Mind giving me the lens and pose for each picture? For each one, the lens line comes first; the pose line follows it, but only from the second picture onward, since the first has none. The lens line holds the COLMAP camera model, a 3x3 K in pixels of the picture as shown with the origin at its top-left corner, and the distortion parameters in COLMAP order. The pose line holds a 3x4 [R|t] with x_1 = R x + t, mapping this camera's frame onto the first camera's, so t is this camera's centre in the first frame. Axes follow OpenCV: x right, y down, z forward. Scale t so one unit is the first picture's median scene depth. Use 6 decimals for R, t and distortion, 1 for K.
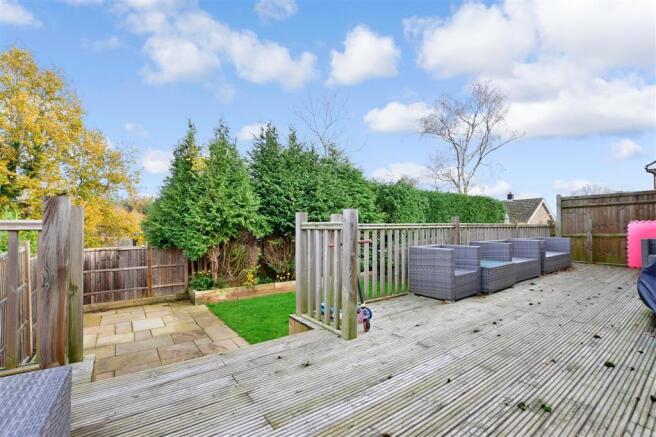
lens RADIAL K [[293.2, 0, 328.5], [0, 293.2, 222.4], [0, 0, 1]] dist [-0.029846, 0.002637]
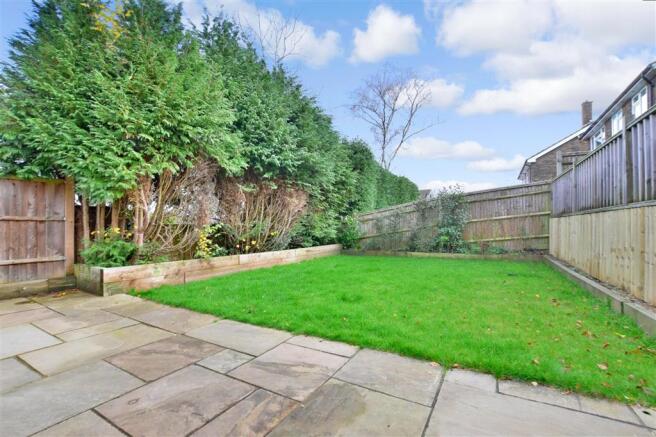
lens RADIAL K [[293.2, 0, 330.0], [0, 293.2, 220.1], [0, 0, 1]] dist [-0.029846, 0.002637]
pose [[0.906759, 0.017249, 0.421296, -0.303803], [-0.018239, 0.999832, -0.001681, 0.144635], [-0.421254, -0.006160, 0.906922, 0.386165]]
